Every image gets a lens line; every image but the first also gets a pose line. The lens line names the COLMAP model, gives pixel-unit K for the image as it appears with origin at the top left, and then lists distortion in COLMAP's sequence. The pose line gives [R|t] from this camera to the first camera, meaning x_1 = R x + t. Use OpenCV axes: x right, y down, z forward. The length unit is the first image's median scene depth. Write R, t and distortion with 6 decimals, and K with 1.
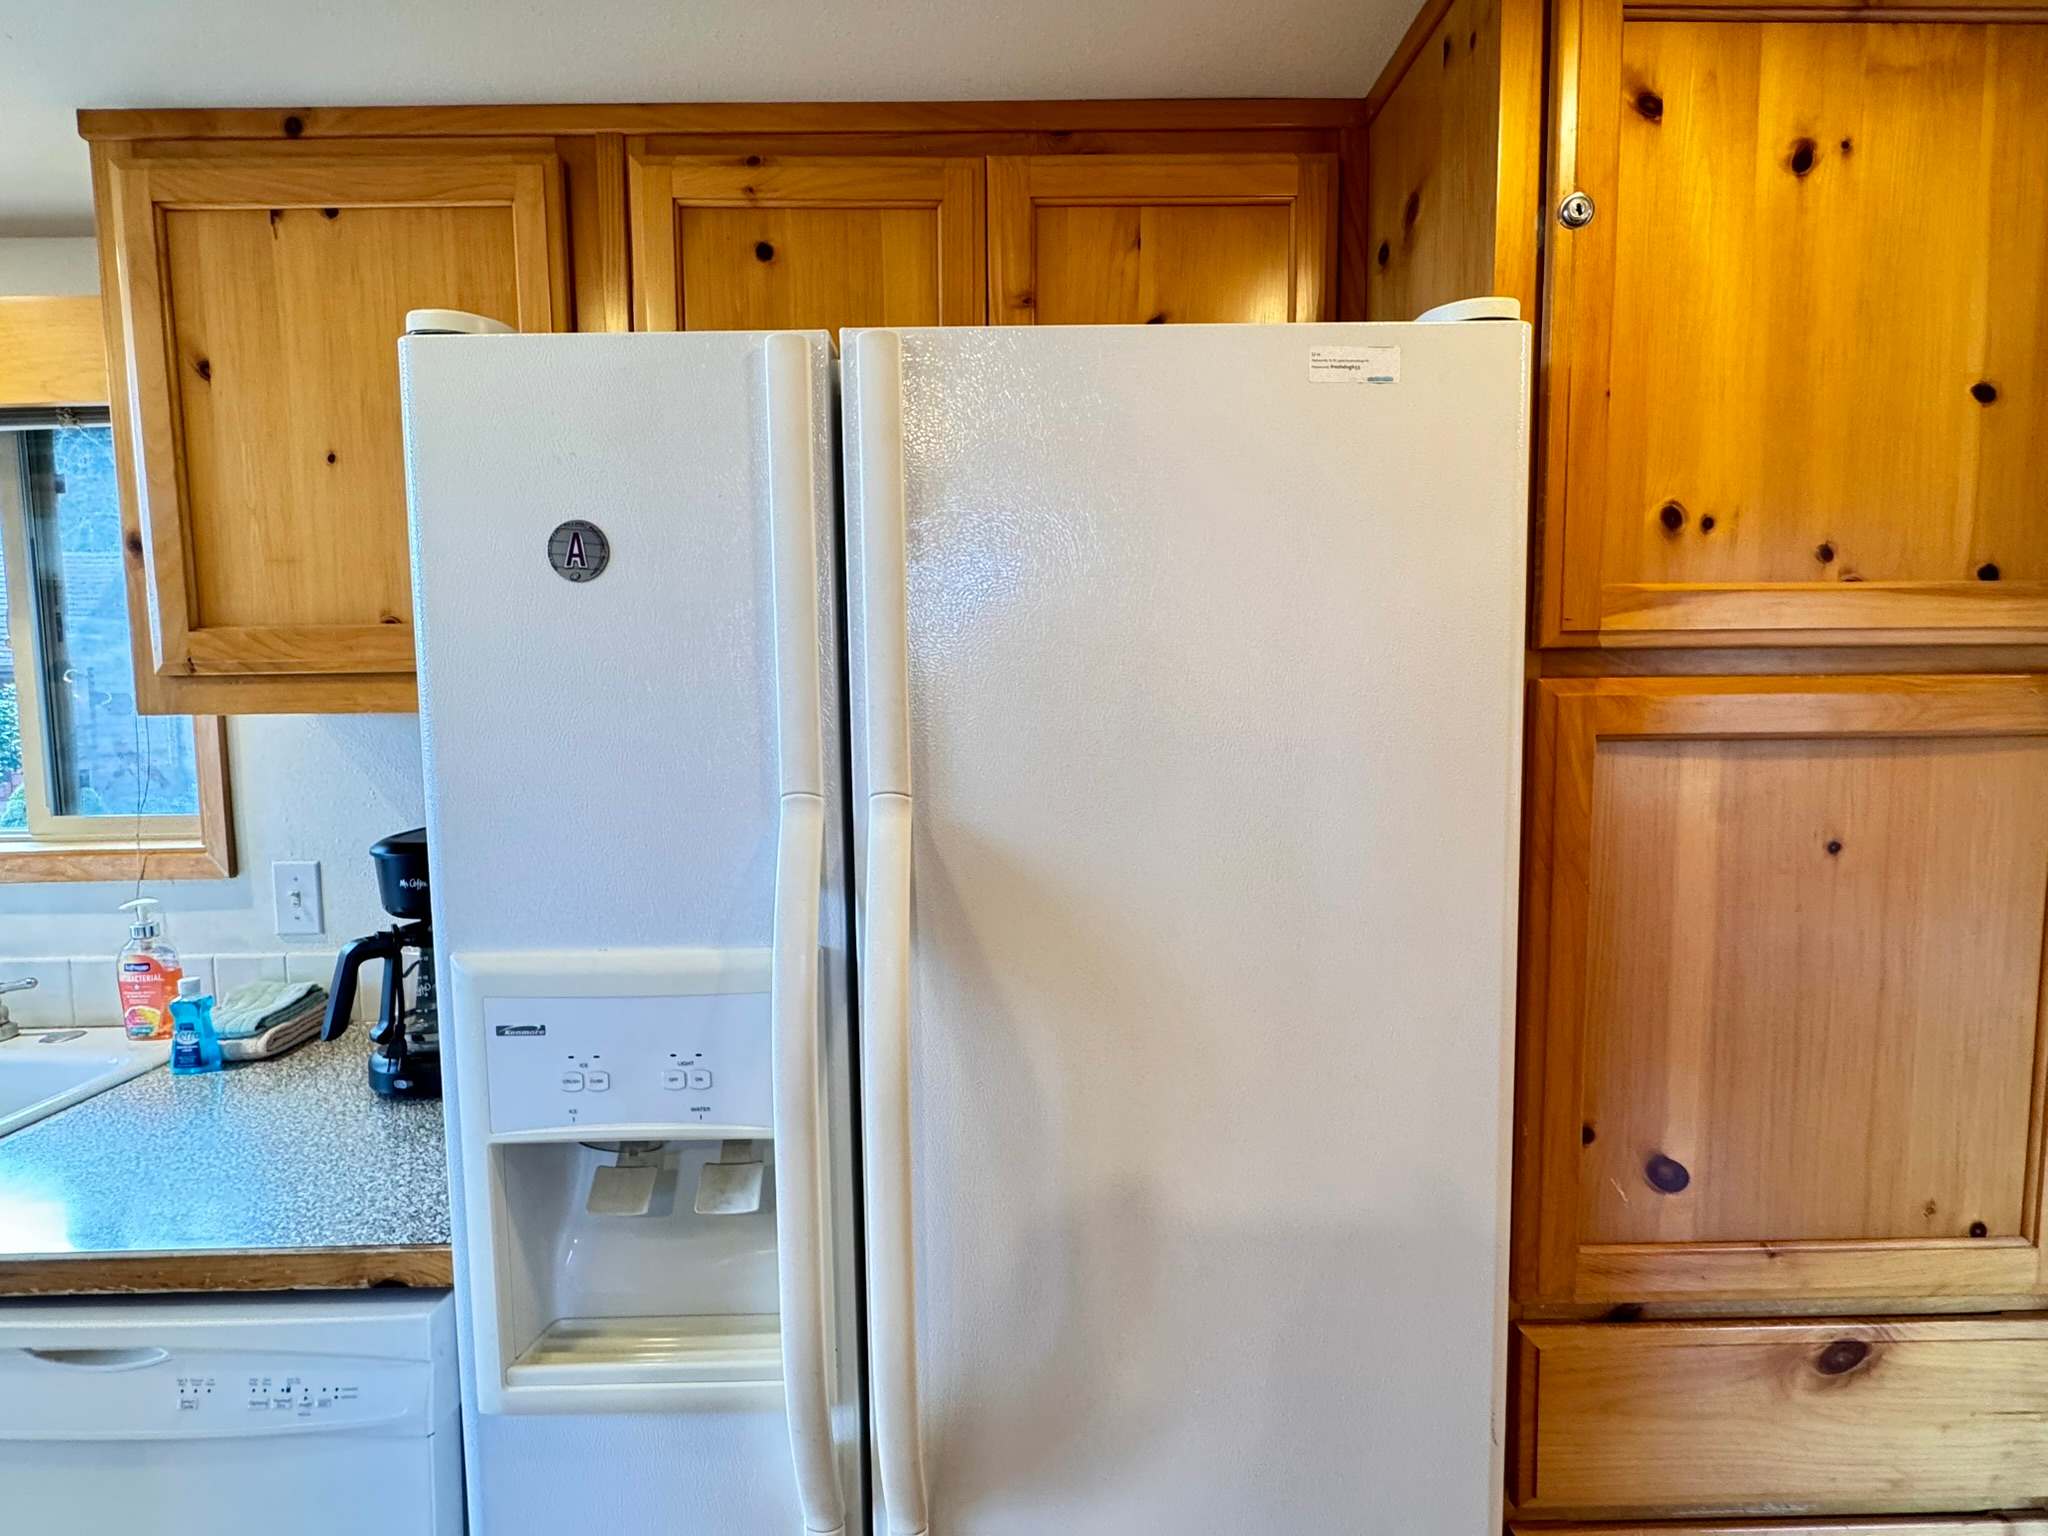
lens RADIAL K [[969.0, 0, 1013.1], [0, 969.0, 776.6], [0, 0, 1]] dist [-0.007662, 0.002585]
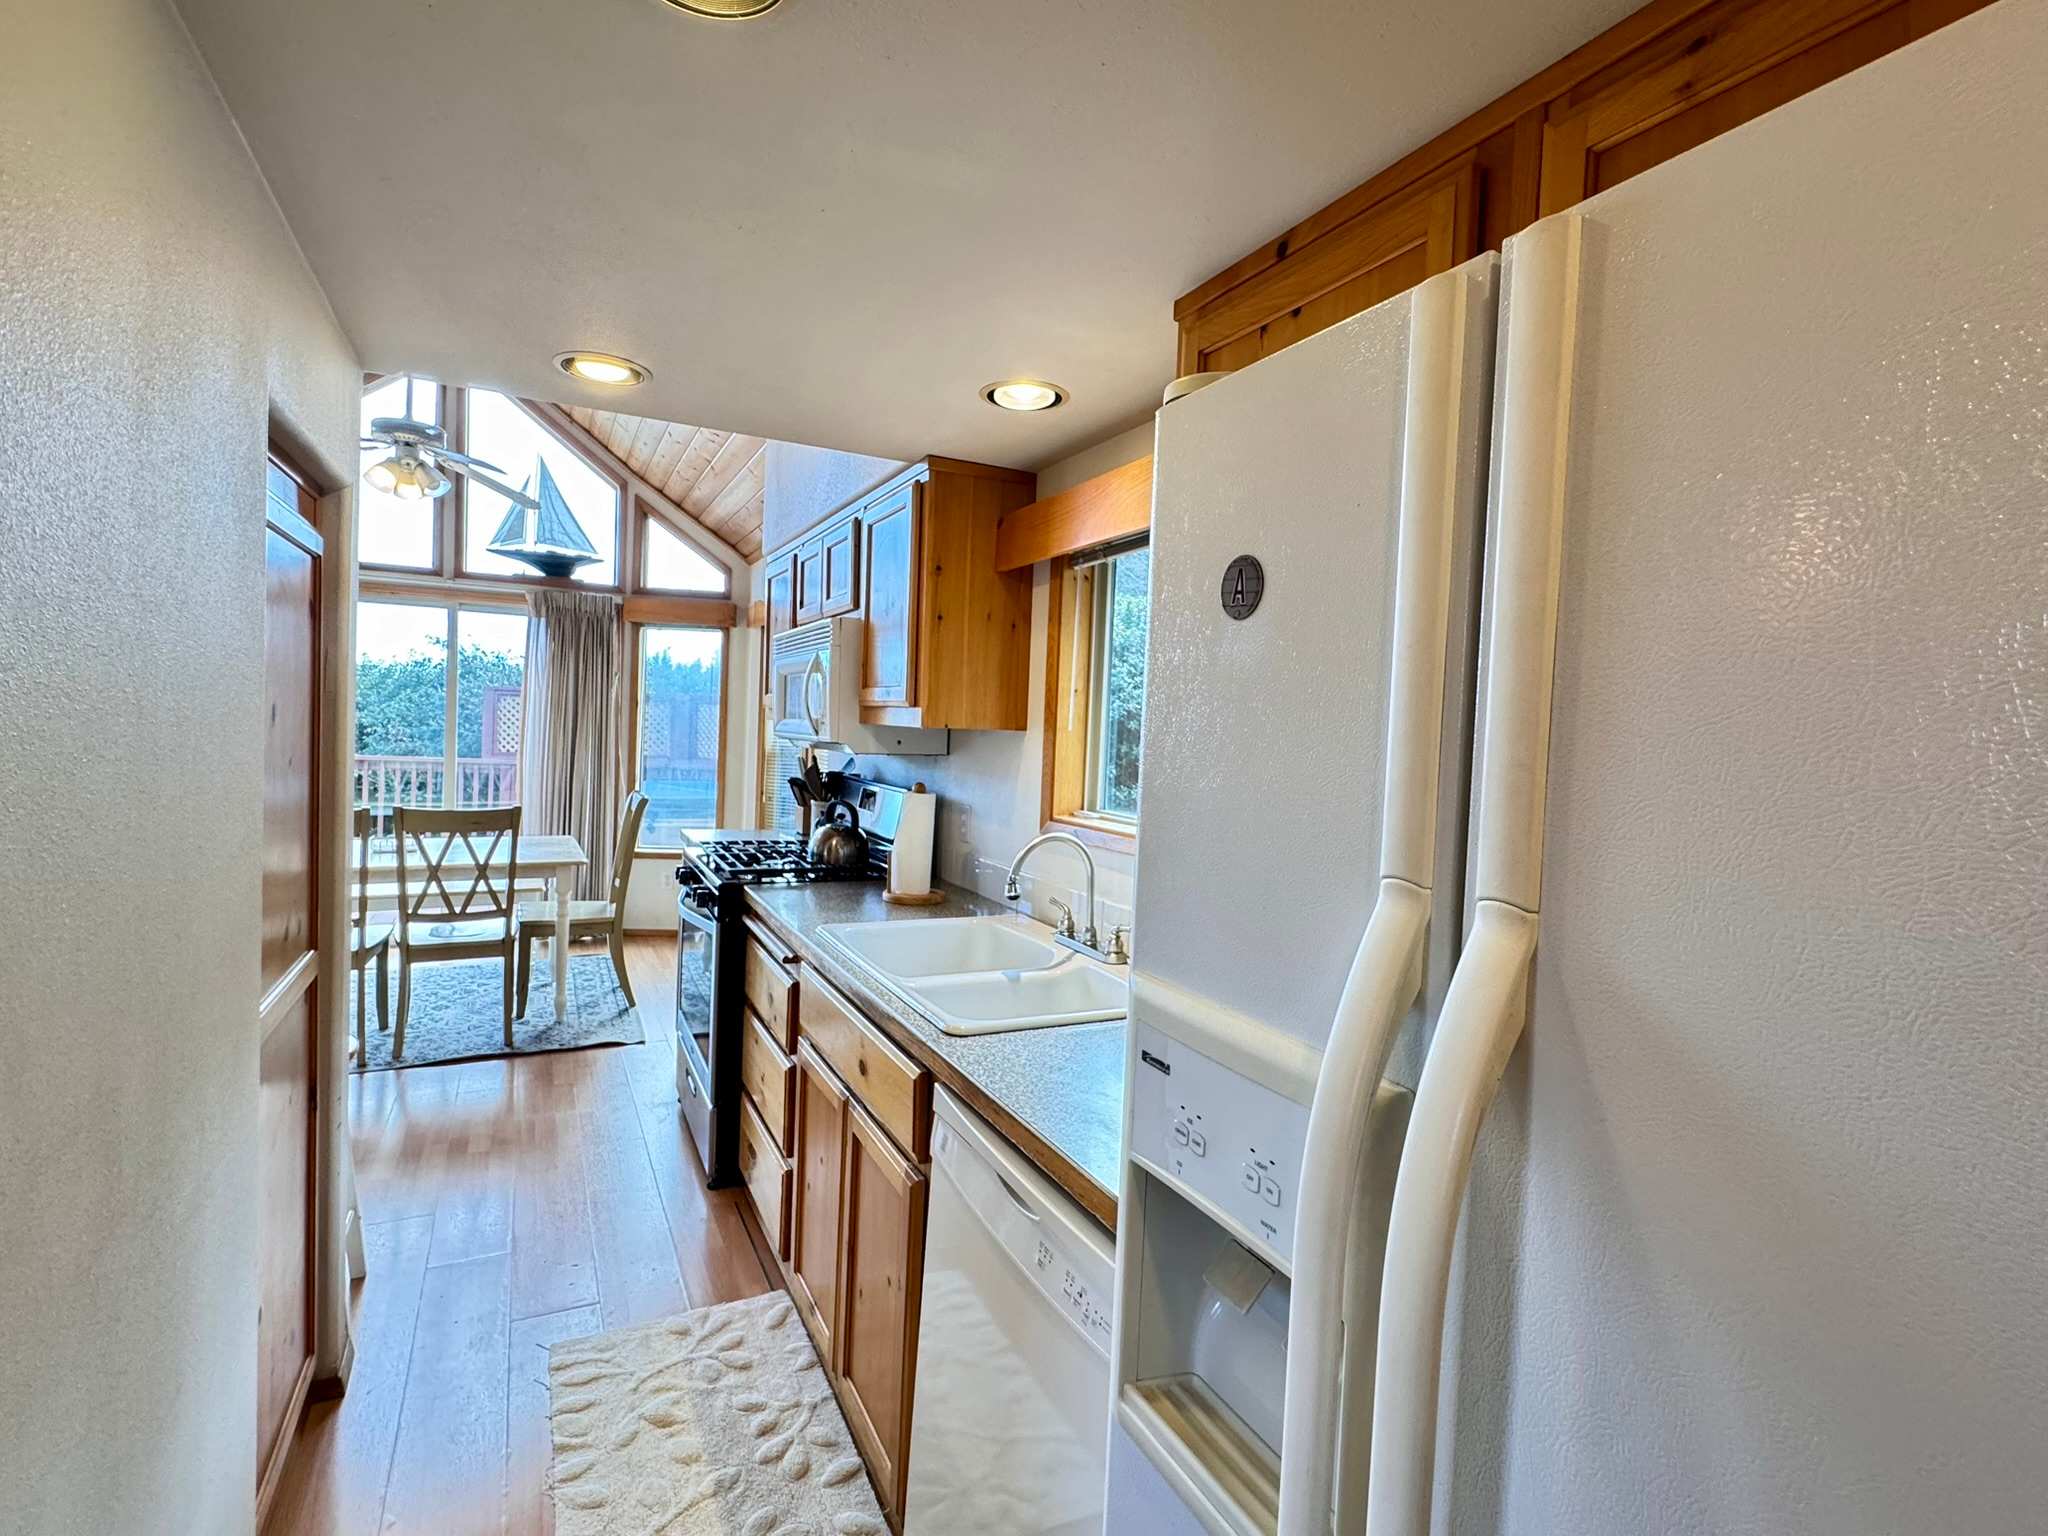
lens RADIAL K [[969.0, 0, 1022.5], [0, 969.0, 762.4], [0, 0, 1]] dist [-0.007662, 0.002585]
pose [[0.428892, 0.065429, -0.900983, 0.313178], [-0.122015, 0.992430, 0.013987, -0.045335], [0.895078, 0.103934, 0.433628, 0.383302]]
